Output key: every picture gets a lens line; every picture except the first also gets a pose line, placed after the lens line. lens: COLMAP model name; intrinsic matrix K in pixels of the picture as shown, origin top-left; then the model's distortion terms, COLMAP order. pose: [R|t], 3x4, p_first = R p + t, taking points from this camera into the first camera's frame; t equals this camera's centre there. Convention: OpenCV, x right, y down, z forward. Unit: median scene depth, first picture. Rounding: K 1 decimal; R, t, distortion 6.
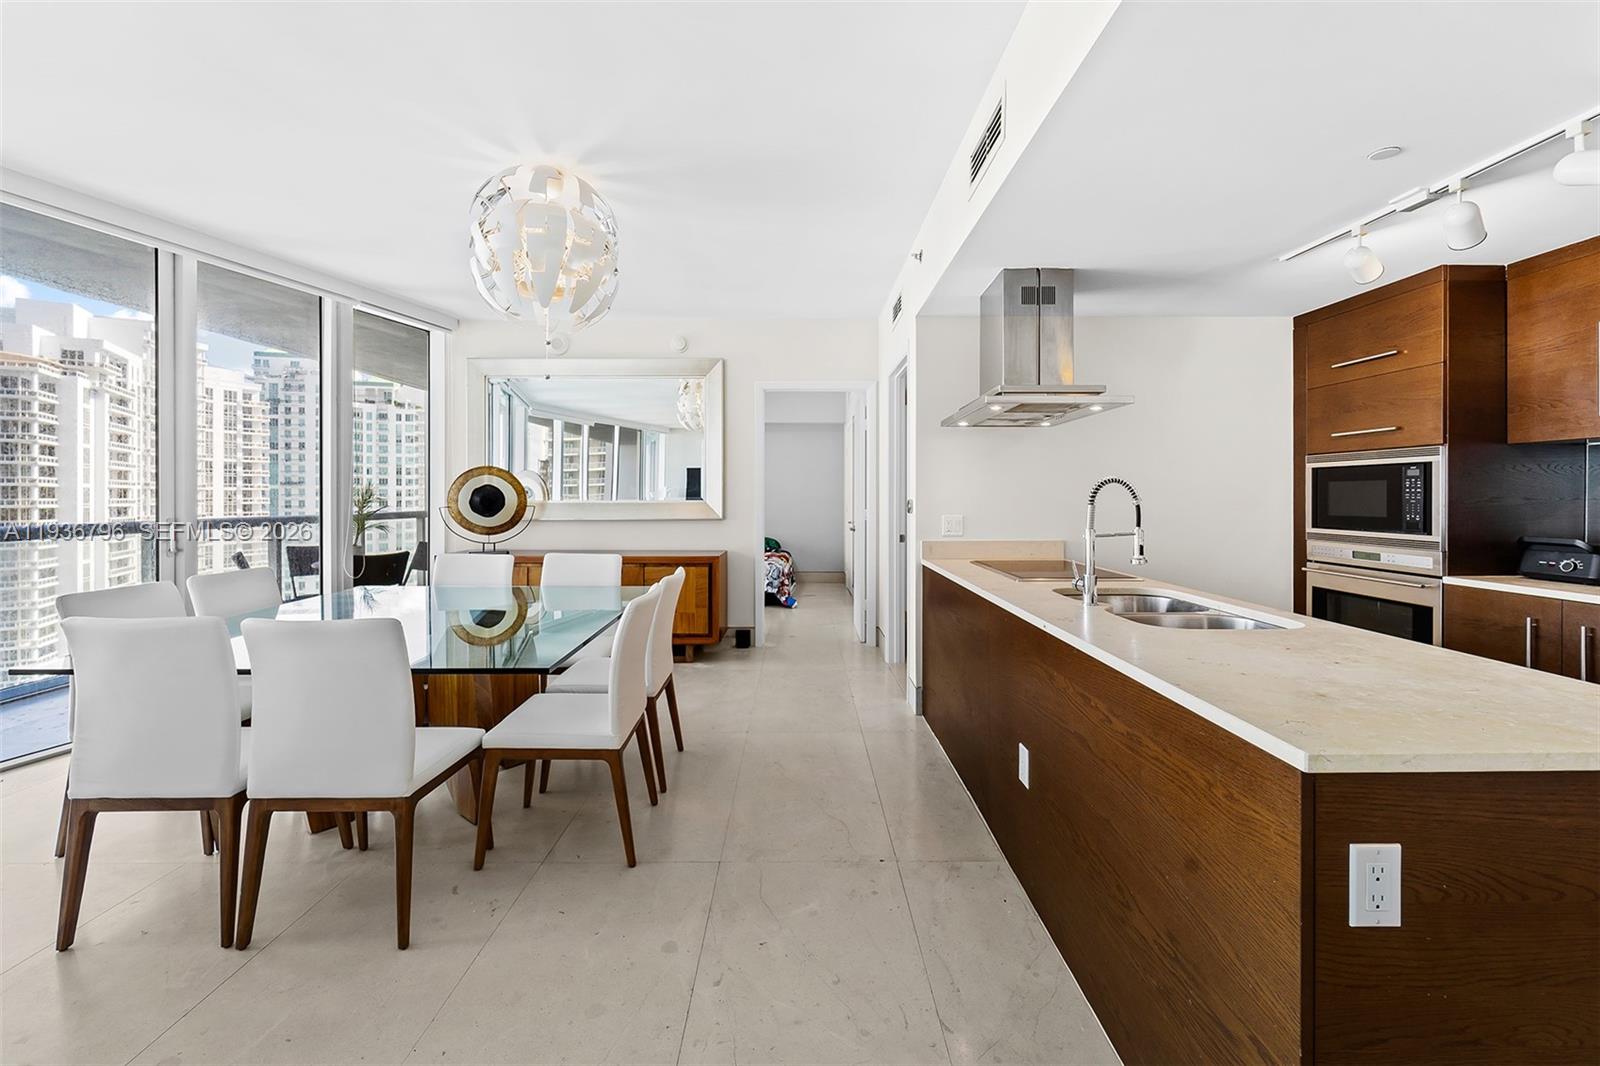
lens RADIAL K [[658.5, 0, 805.4], [0, 658.5, 498.7], [0, 0, 1]] dist [0.002365, -0.000768]
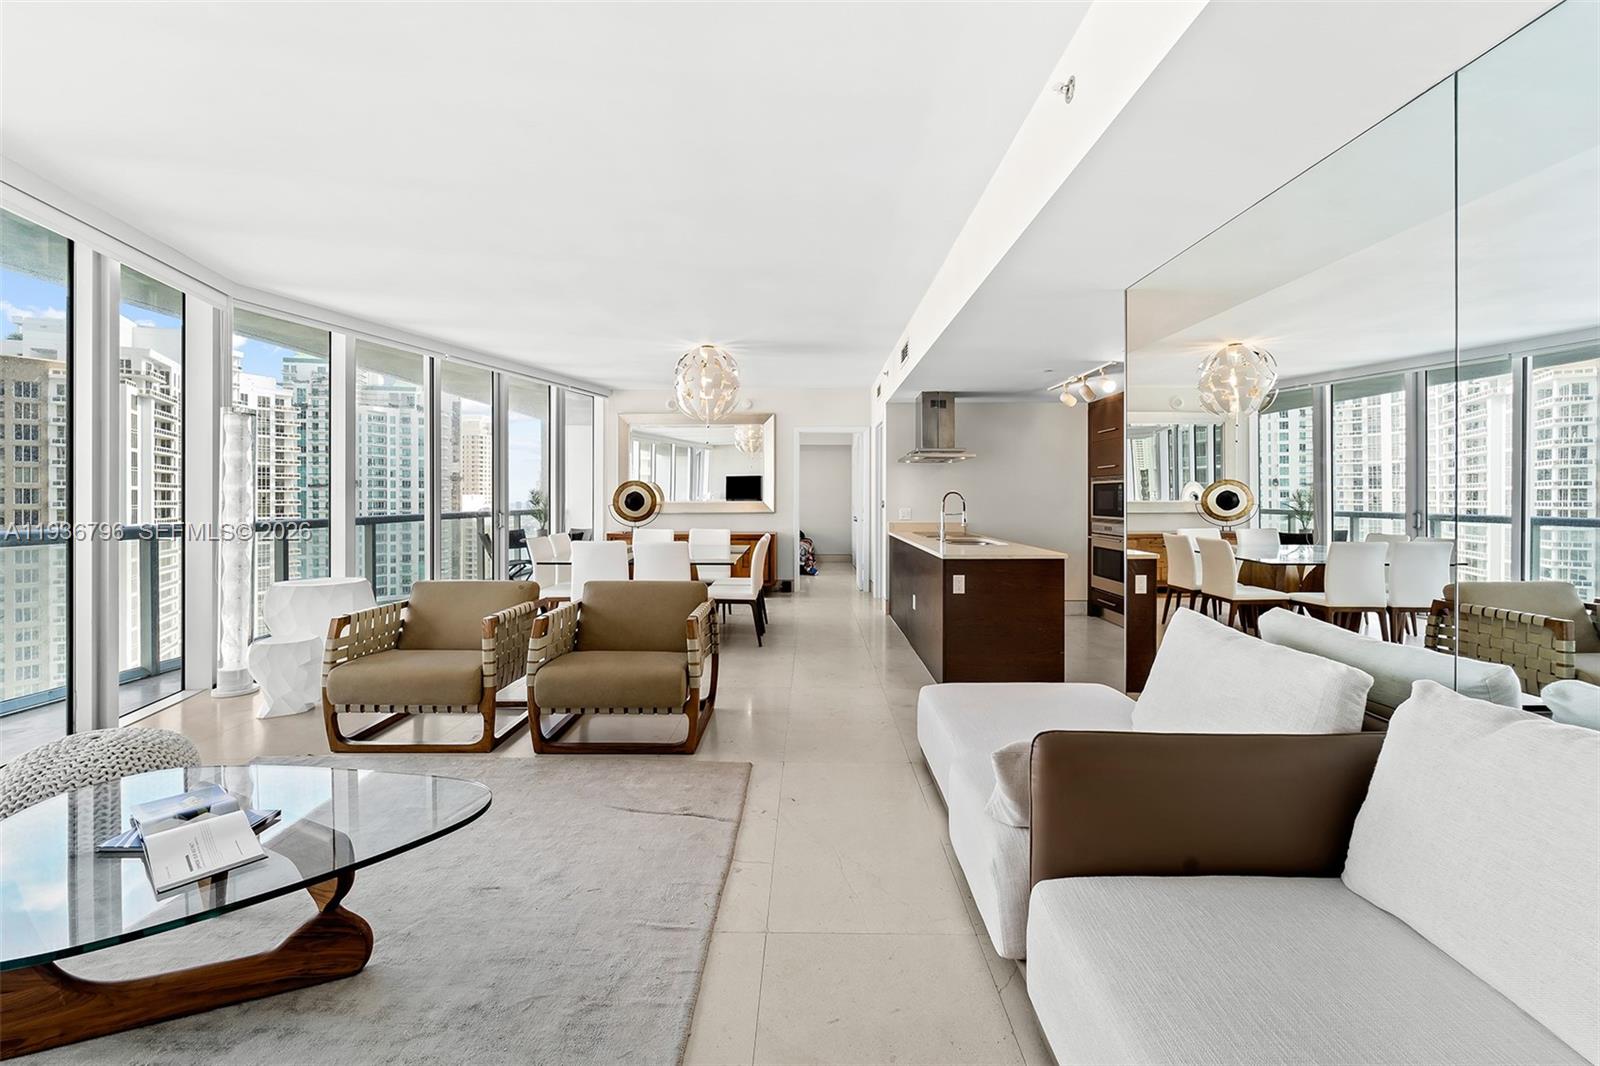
lens RADIAL K [[659.7, 0, 809.2], [0, 659.7, 500.4], [0, 0, 1]] dist [0.000898, -0.001293]
pose [[0.999922, 0.000596, -0.012486, -0.027800], [-0.000604, 1.000000, -0.000605, 0.002726], [0.012485, 0.000613, 0.999922, -0.889410]]
